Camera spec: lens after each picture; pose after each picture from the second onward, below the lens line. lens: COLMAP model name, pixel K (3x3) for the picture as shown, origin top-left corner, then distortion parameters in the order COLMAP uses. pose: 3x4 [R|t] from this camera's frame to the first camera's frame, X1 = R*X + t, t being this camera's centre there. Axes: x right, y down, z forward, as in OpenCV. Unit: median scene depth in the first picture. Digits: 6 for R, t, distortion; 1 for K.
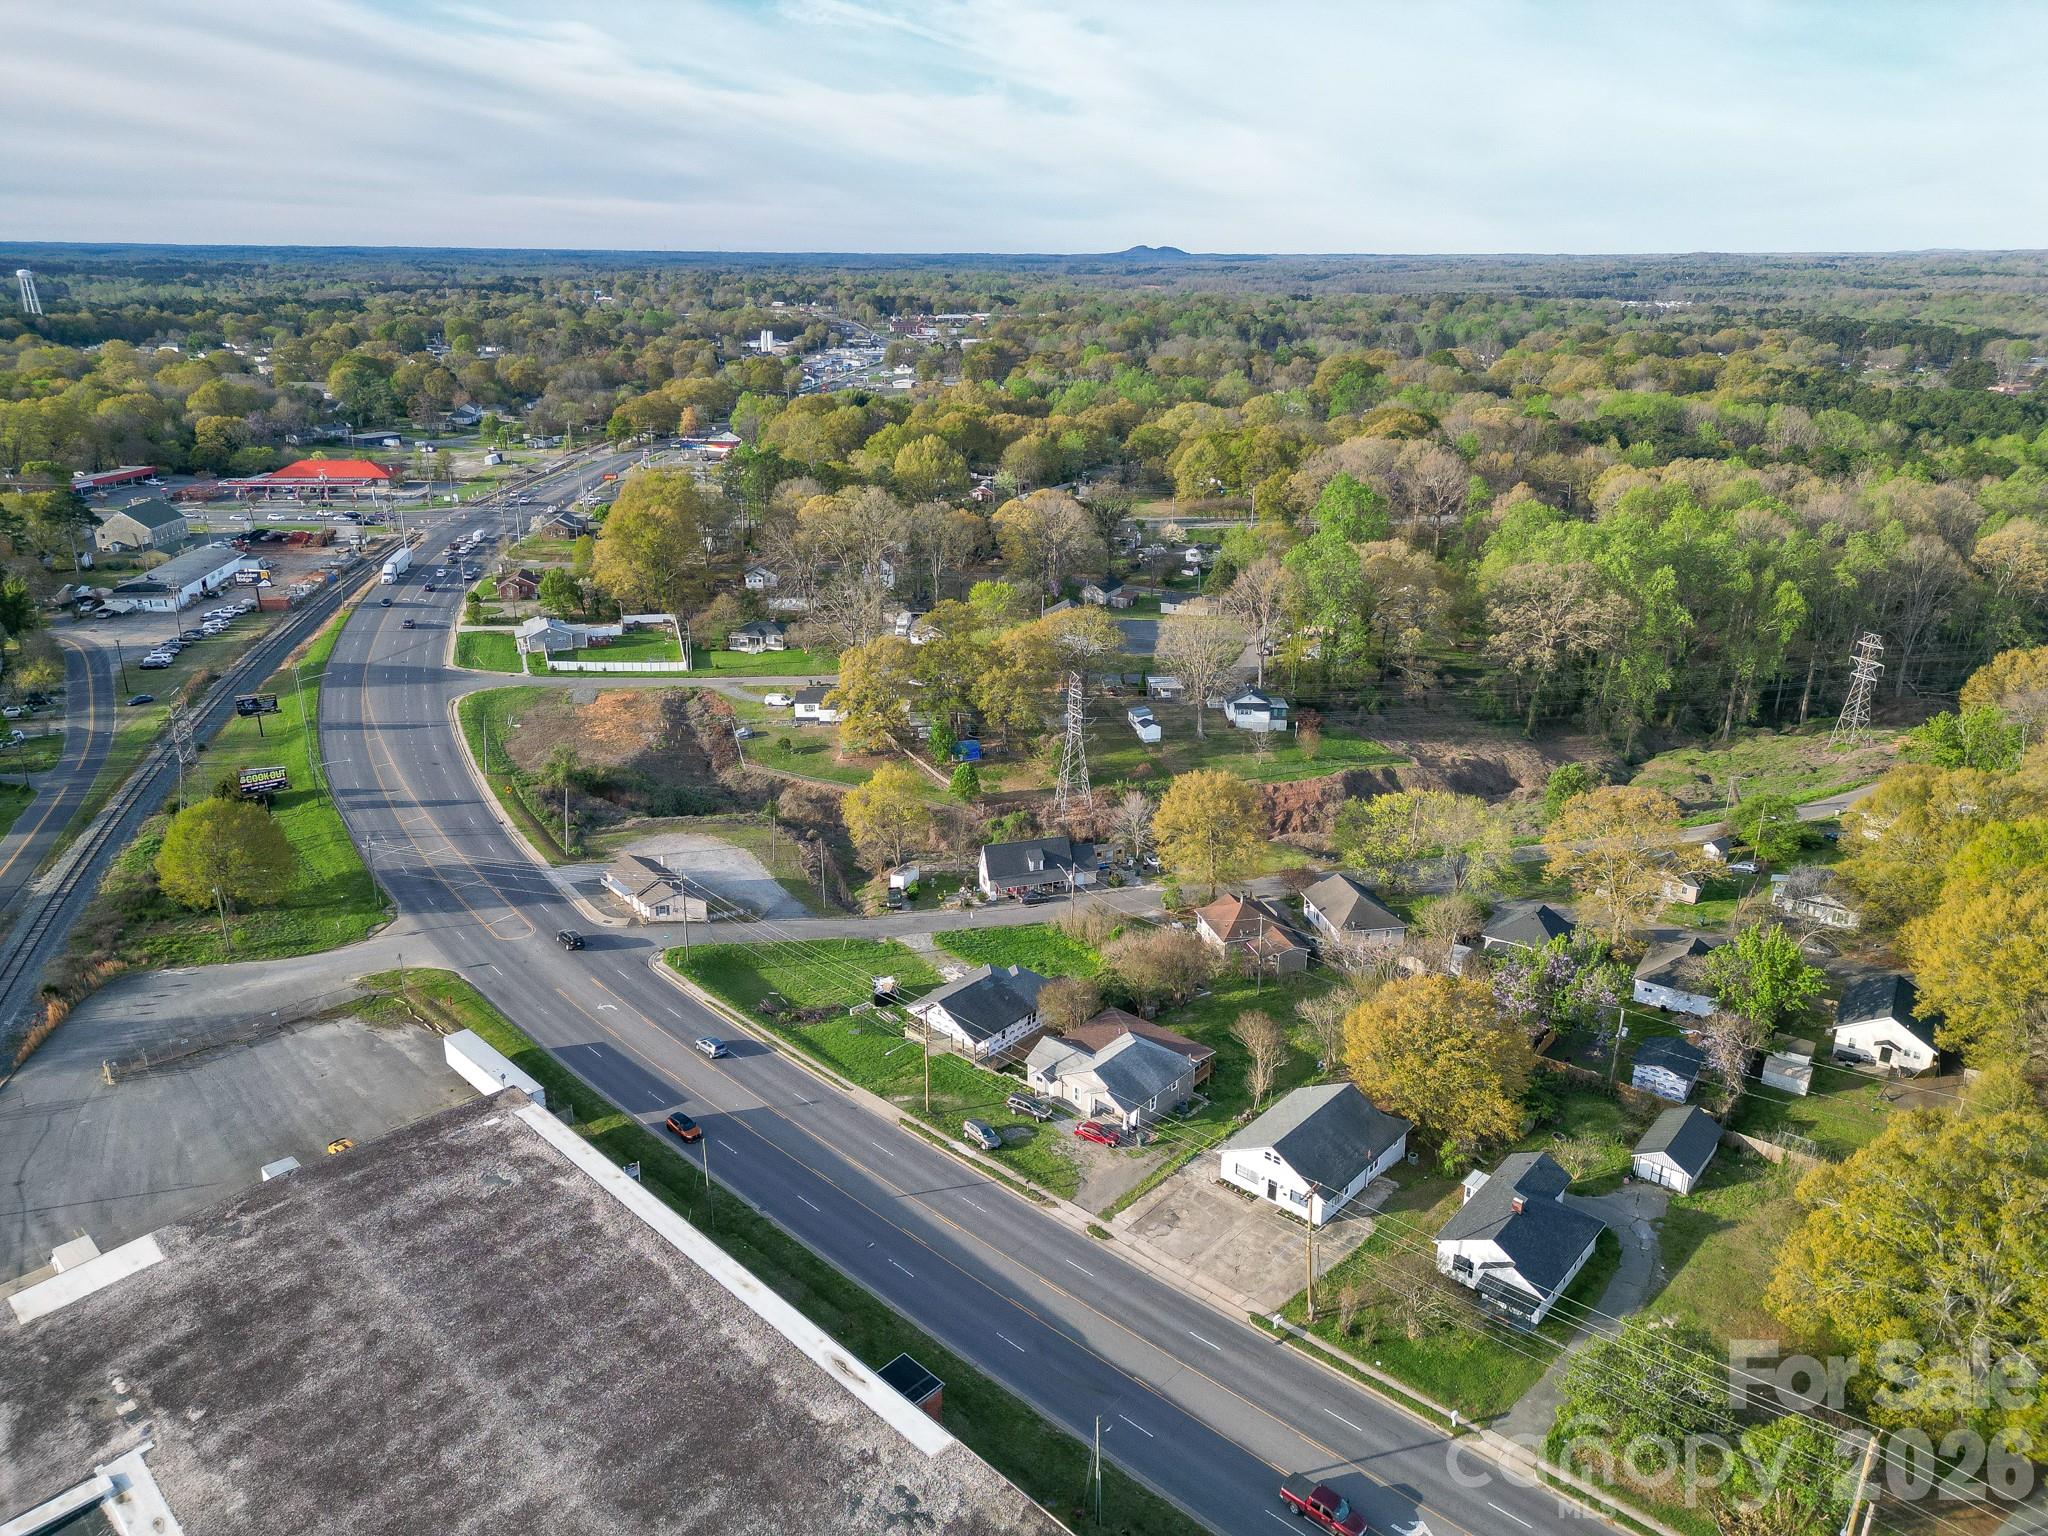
lens RADIAL K [[1421.4, 0, 1025.4], [0, 1421.4, 766.5], [0, 0, 1]] dist [0.071890, -0.058754]
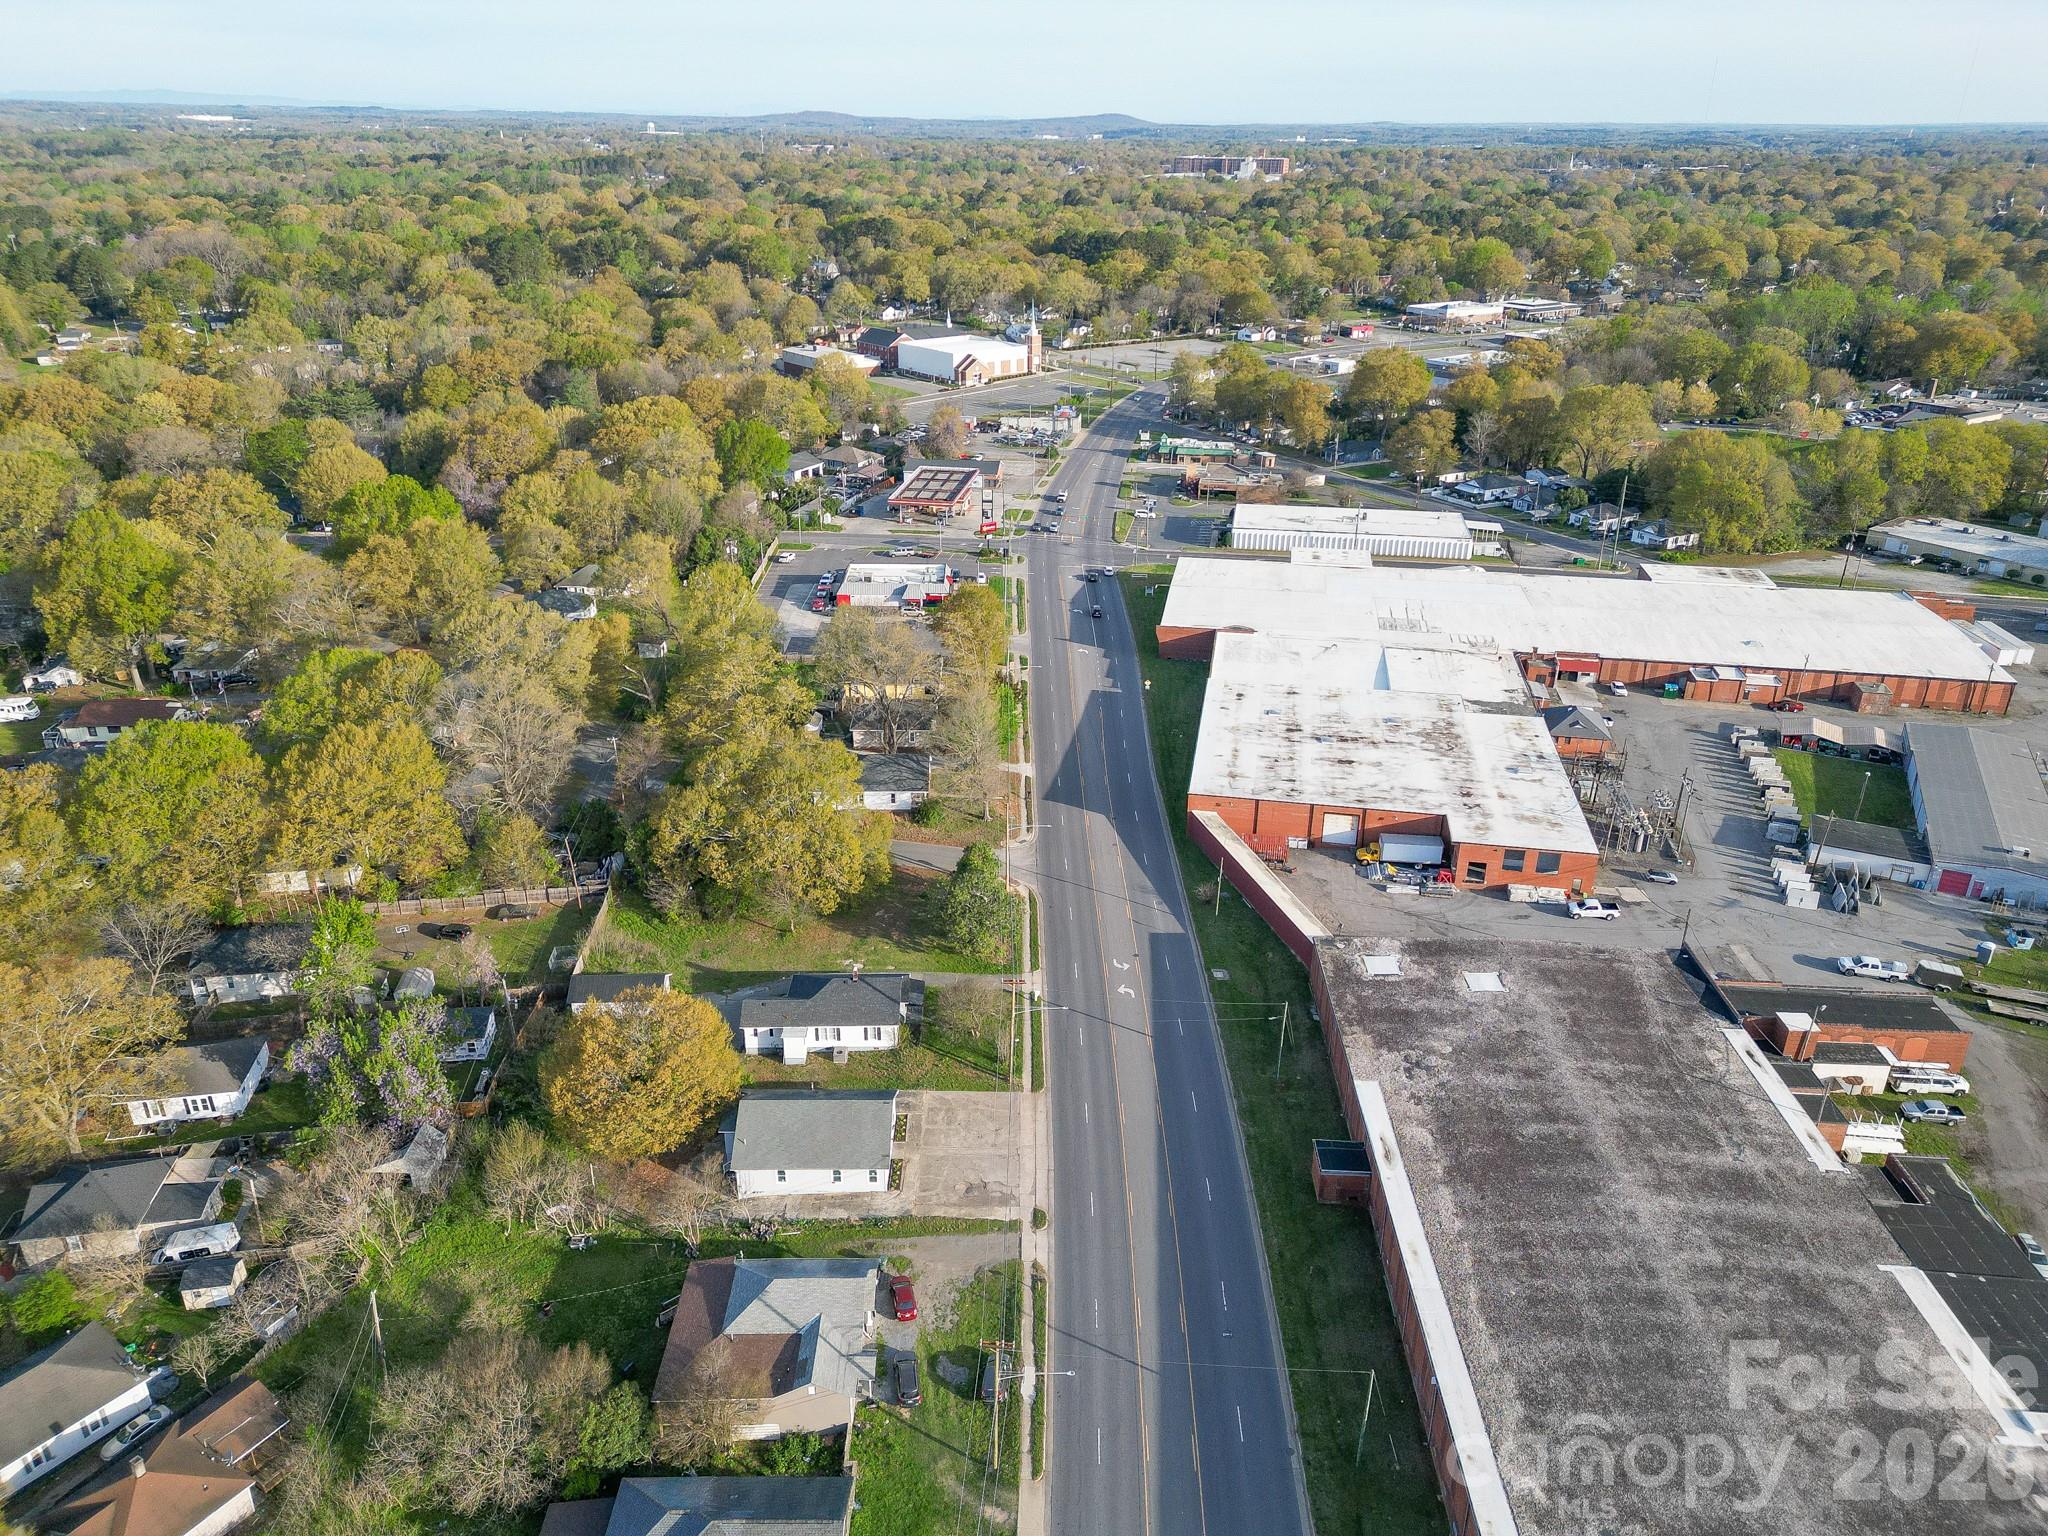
lens RADIAL K [[1421.4, 0, 1020.2], [0, 1421.4, 770.8], [0, 0, 1]] dist [0.071890, -0.058754]
pose [[-0.664628, -0.321273, 0.674577, -0.433486], [0.240151, 0.763079, 0.600032, -0.437564], [-0.707529, 0.560798, -0.430009, 1.058934]]
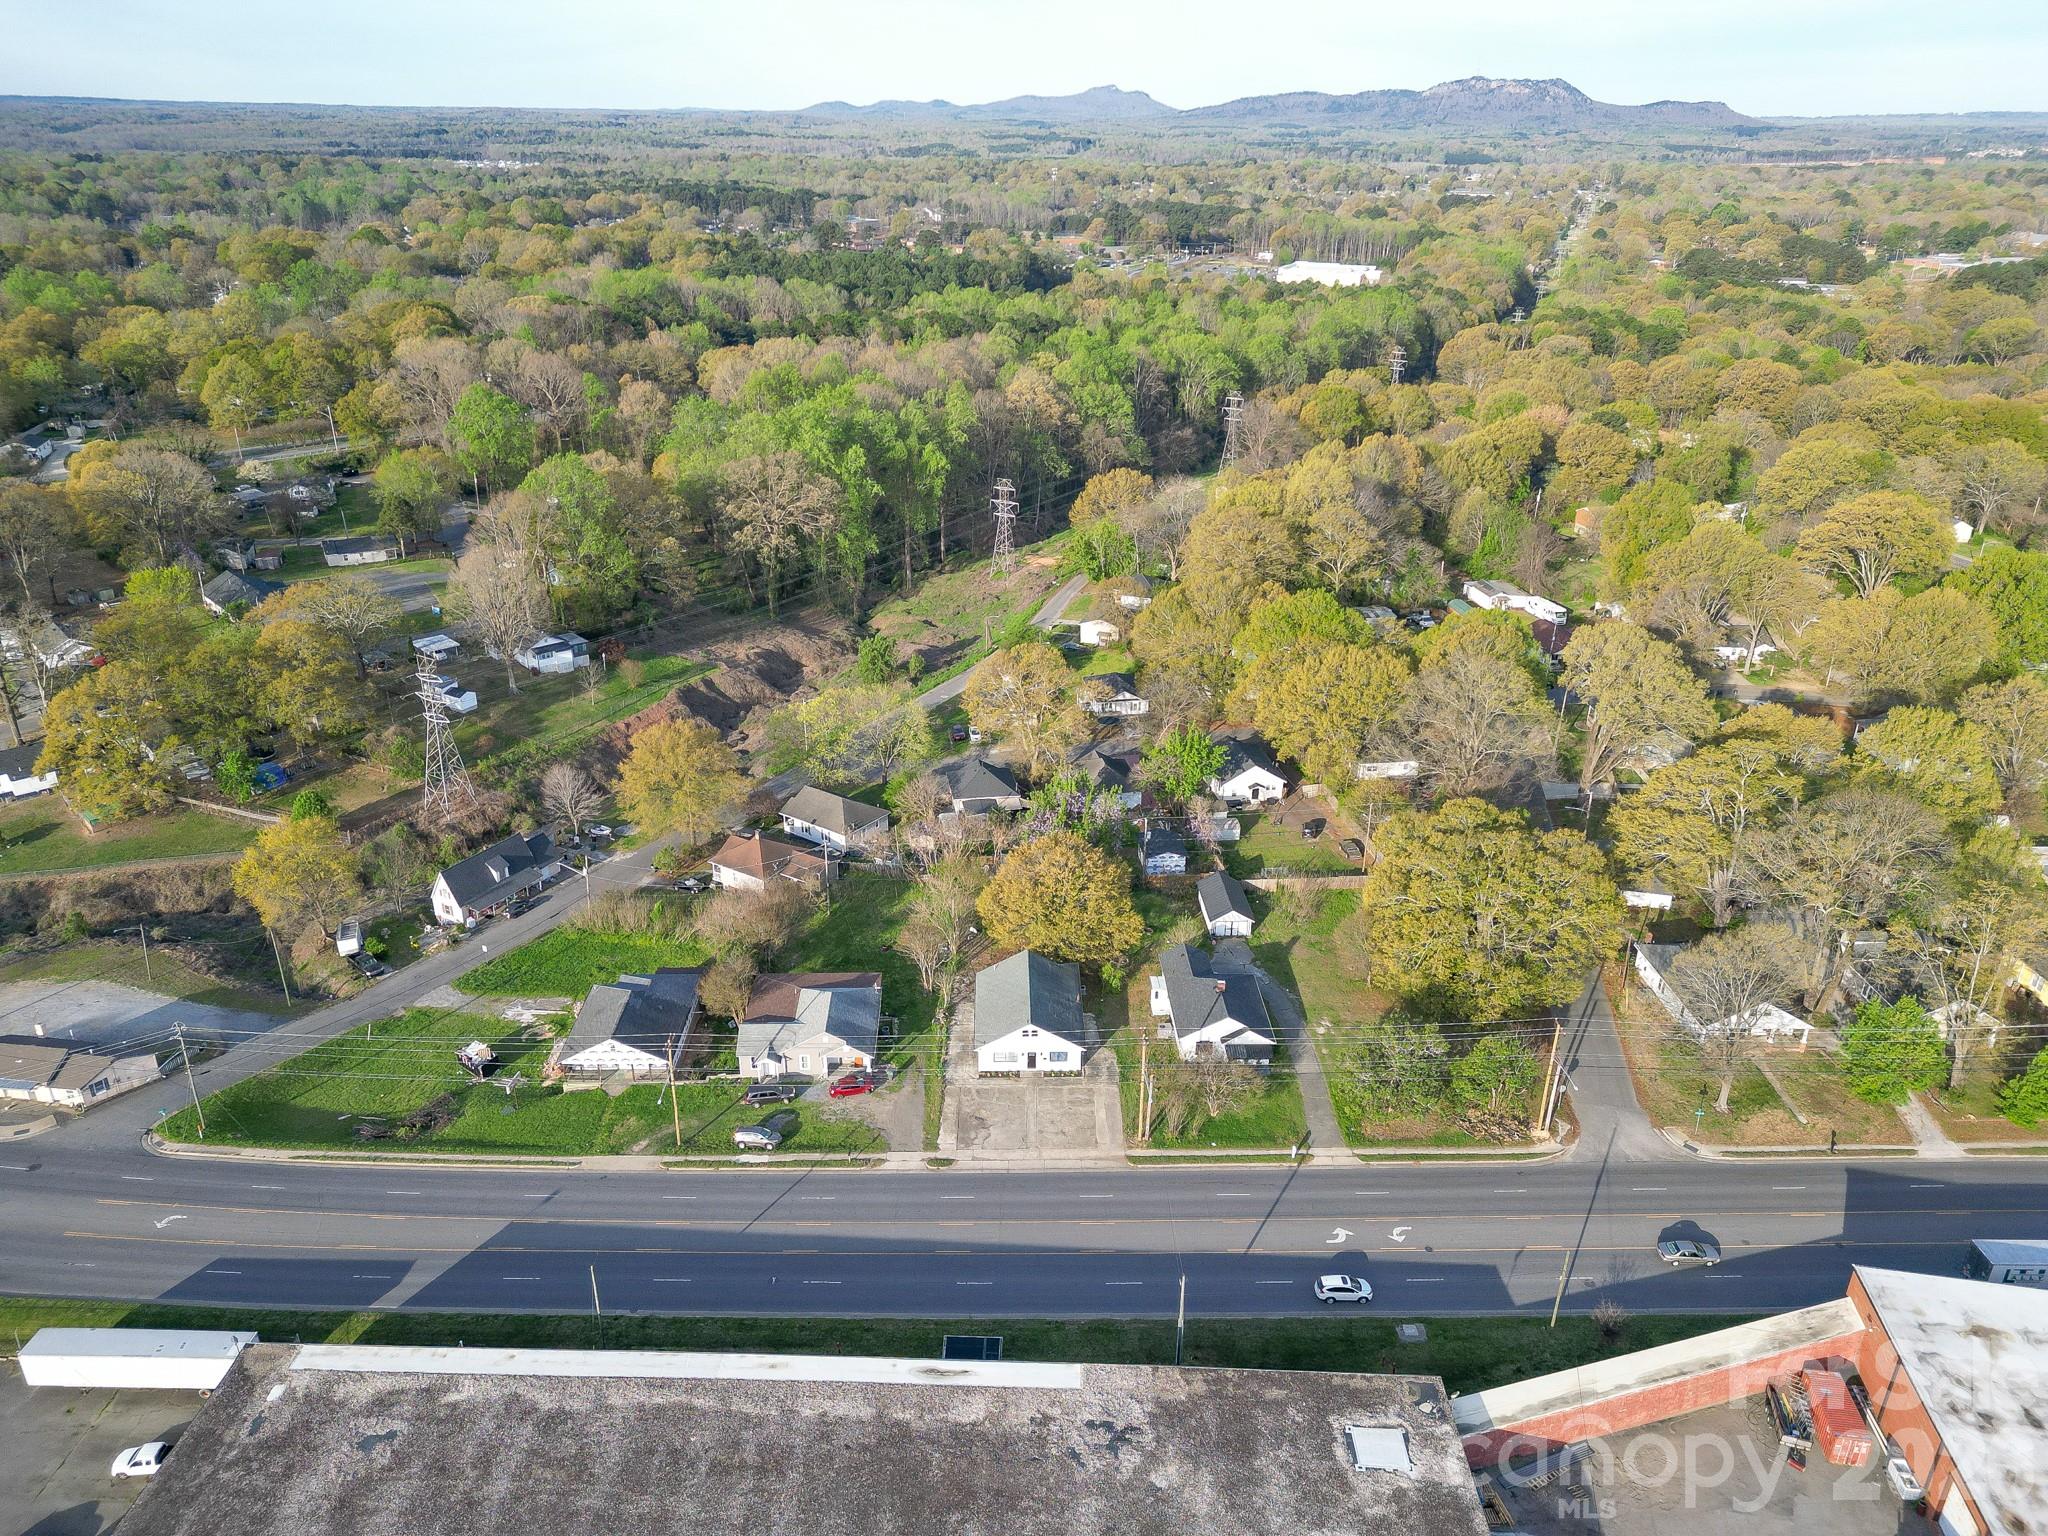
lens RADIAL K [[1421.4, 0, 1026.3], [0, 1421.4, 749.6], [0, 0, 1]] dist [0.071890, -0.058754]
pose [[0.735058, -0.271551, 0.621249, -0.400480], [0.222683, 0.962152, 0.157085, -0.102935], [-0.640393, 0.022875, 0.767707, 0.113322]]
